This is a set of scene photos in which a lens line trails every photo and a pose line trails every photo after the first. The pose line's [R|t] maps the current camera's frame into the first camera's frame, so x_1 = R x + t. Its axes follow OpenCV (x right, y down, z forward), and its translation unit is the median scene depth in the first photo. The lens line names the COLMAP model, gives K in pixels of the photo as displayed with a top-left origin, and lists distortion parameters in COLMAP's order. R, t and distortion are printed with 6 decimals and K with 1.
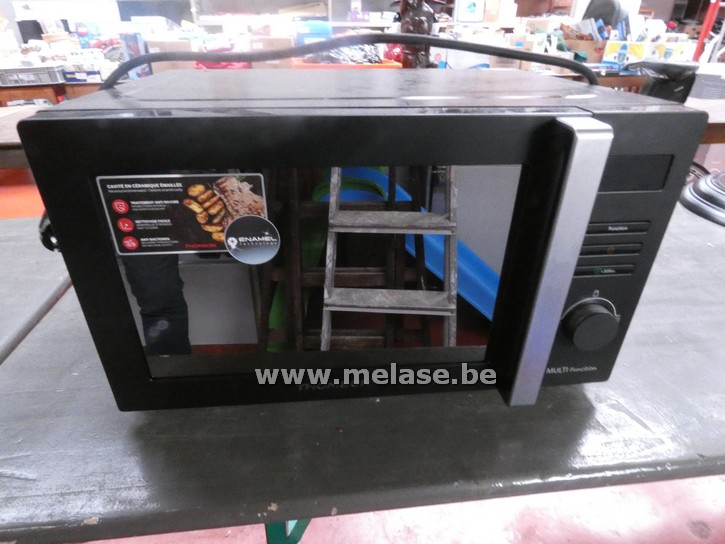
lens RADIAL K [[434.4, 0, 362.5], [0, 434.4, 272.0], [0, 0, 1]] dist [-0.001563, 0.001567]
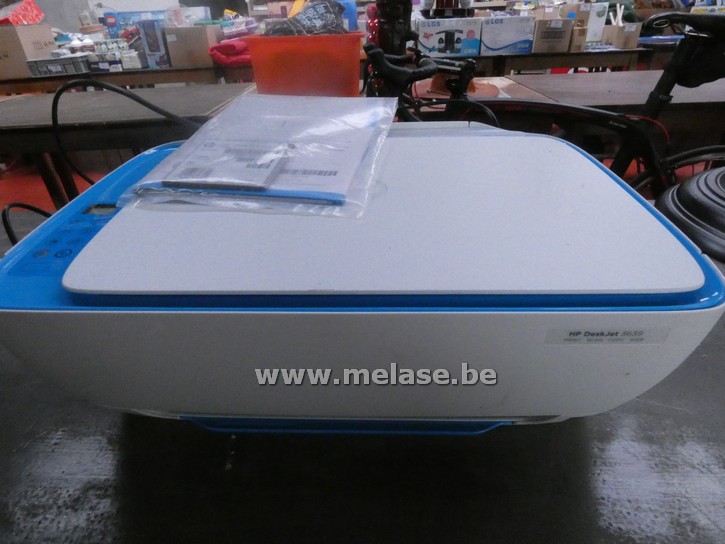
lens RADIAL K [[428.3, 0, 362.5], [0, 428.3, 272.0], [0, 0, 1]] dist [-0.001512, 0.001105]
pose [[0.983711, 0.055437, -0.170995, 0.135898], [-0.051732, 0.998321, 0.026050, -0.023903], [0.172152, -0.016779, 0.984927, 0.099122]]
